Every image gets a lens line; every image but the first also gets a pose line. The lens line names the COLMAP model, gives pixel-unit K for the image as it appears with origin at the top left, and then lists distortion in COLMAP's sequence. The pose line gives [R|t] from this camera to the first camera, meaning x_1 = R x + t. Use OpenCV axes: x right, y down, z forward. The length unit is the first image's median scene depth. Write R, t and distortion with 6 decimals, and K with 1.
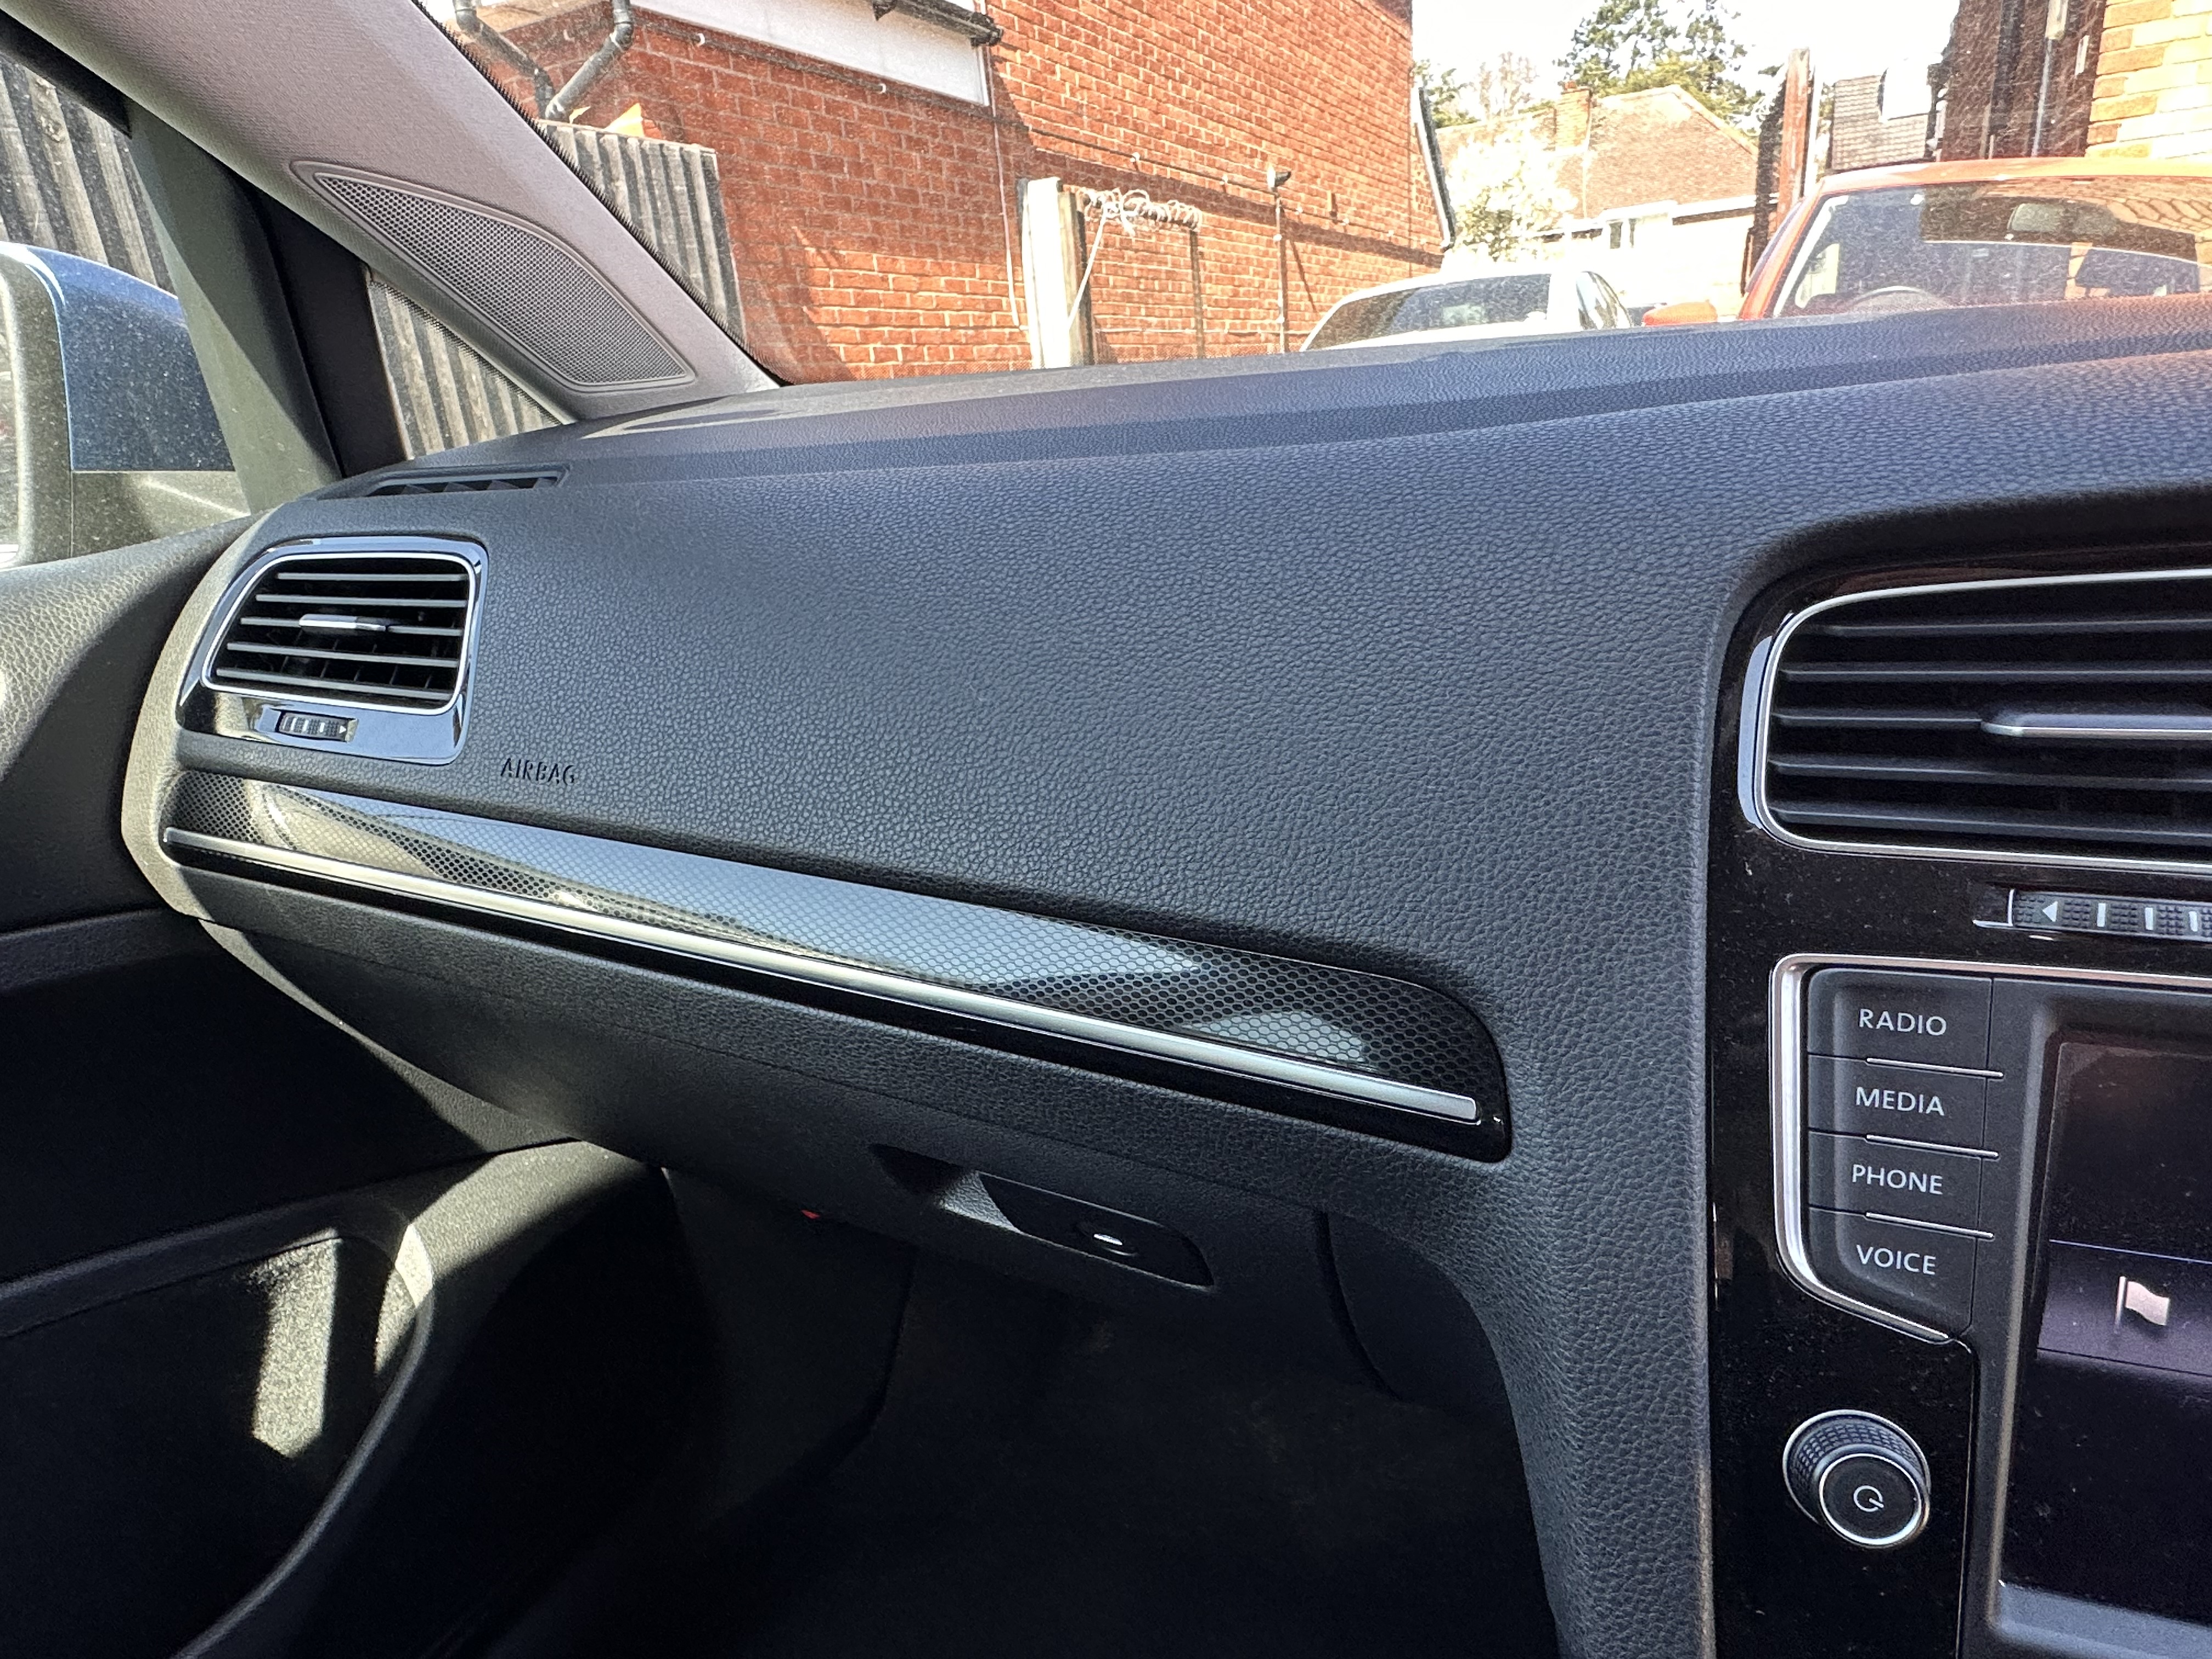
lens RADIAL K [[1346.6, 0, 1091.9], [0, 1346.6, 874.1], [0, 0, 1]] dist [-0.008096, 0.005348]
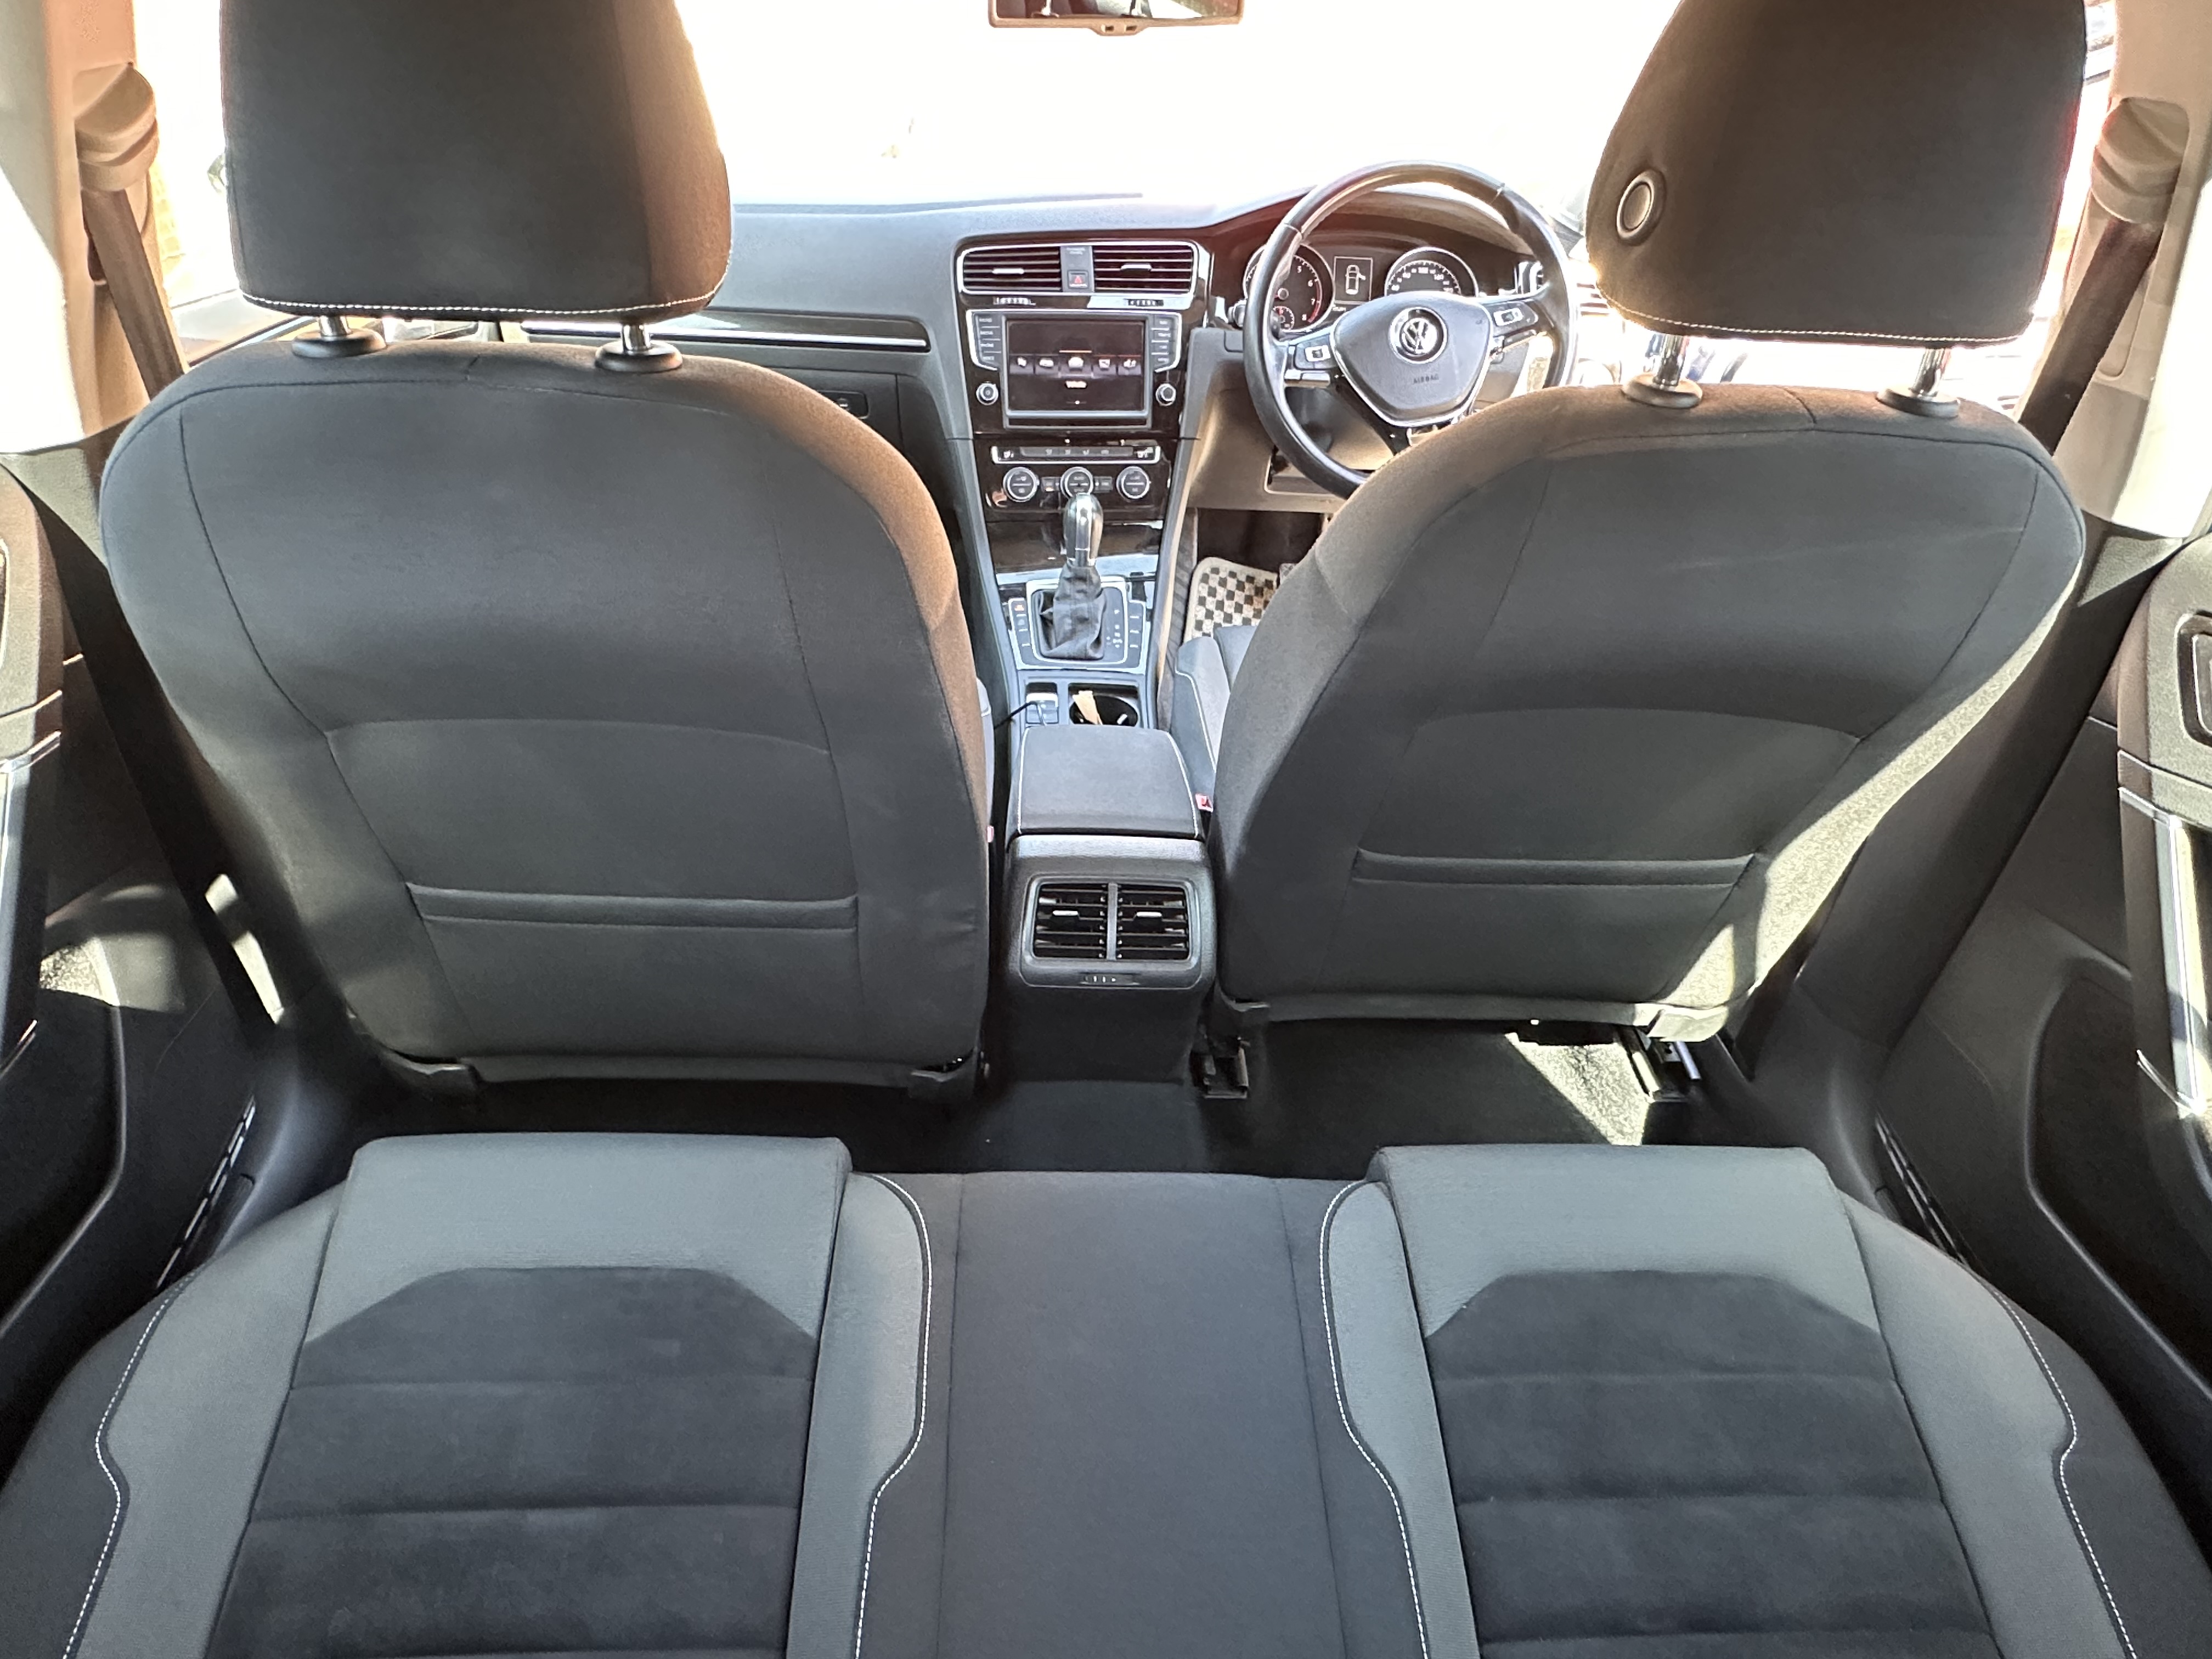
lens RADIAL K [[1332.4, 0, 1096.0], [0, 1332.4, 833.9], [0, 0, 1]] dist [-0.001307, 0.002183]
pose [[0.866920, -0.188719, 0.461340, -2.341037], [0.092494, 0.970387, 0.223145, 1.119336], [-0.489790, -0.150778, 0.858704, -5.092867]]
